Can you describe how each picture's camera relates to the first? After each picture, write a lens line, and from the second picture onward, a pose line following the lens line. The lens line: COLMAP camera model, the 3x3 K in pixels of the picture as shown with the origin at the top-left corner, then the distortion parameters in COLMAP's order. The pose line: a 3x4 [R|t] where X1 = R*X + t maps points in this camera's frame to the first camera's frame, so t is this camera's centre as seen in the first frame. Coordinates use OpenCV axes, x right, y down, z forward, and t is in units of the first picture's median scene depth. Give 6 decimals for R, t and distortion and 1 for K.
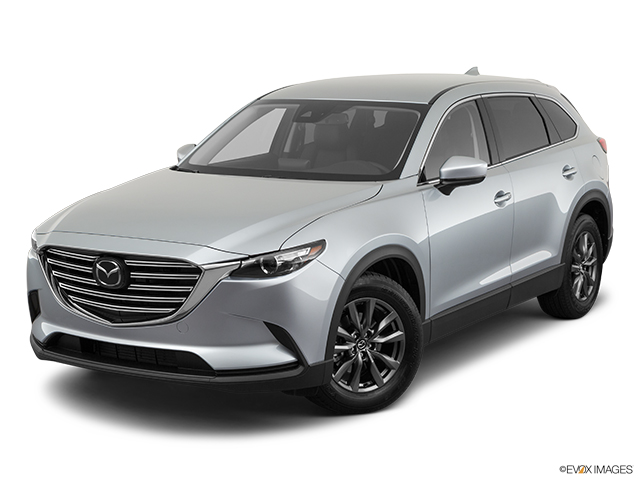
lens RADIAL K [[1229.8, 0, 299.2], [0, 1229.8, 248.7], [0, 0, 1]] dist [-0.077314, 0.000000]
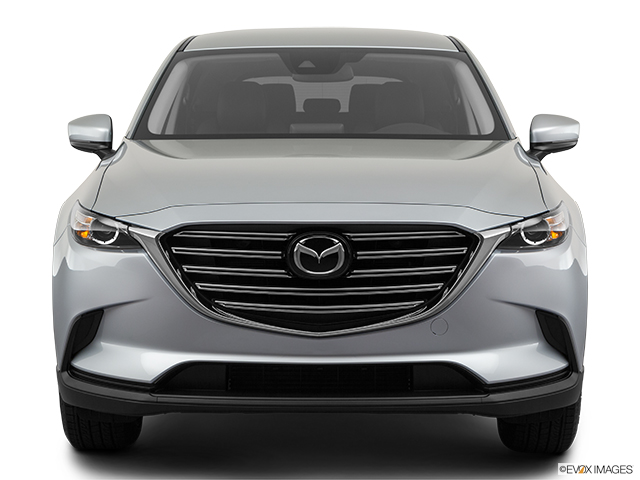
lens RADIAL K [[1616.6, 0, 319.9], [0, 1616.6, 239.7], [0, 0, 1]] dist [-0.003625, 0.000000]
pose [[0.857380, -0.027301, 0.513960, -0.572270], [0.068806, 0.995708, -0.061892, 0.062146], [-0.510065, 0.088428, 0.855578, 0.237945]]
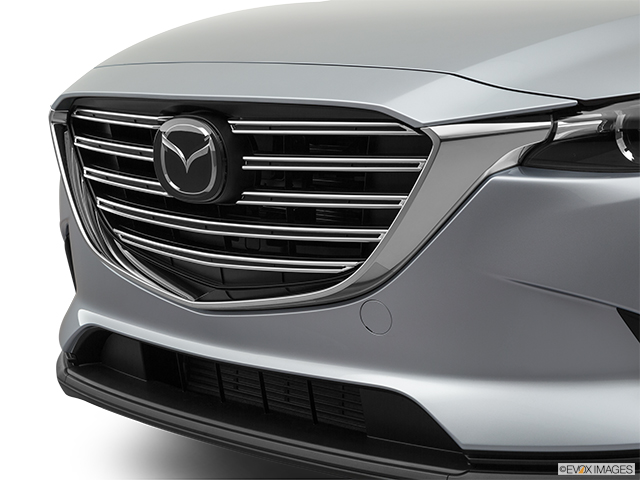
lens RADIAL K [[1616.6, 0, 320.2], [0, 1616.6, 239.7], [0, 0, 1]] dist [-0.003625, 0.000000]
pose [[0.965822, 0.034812, -0.256858, 0.003445], [-0.043296, 0.998685, -0.027447, 0.051783], [0.255565, 0.037629, 0.966059, 0.525699]]
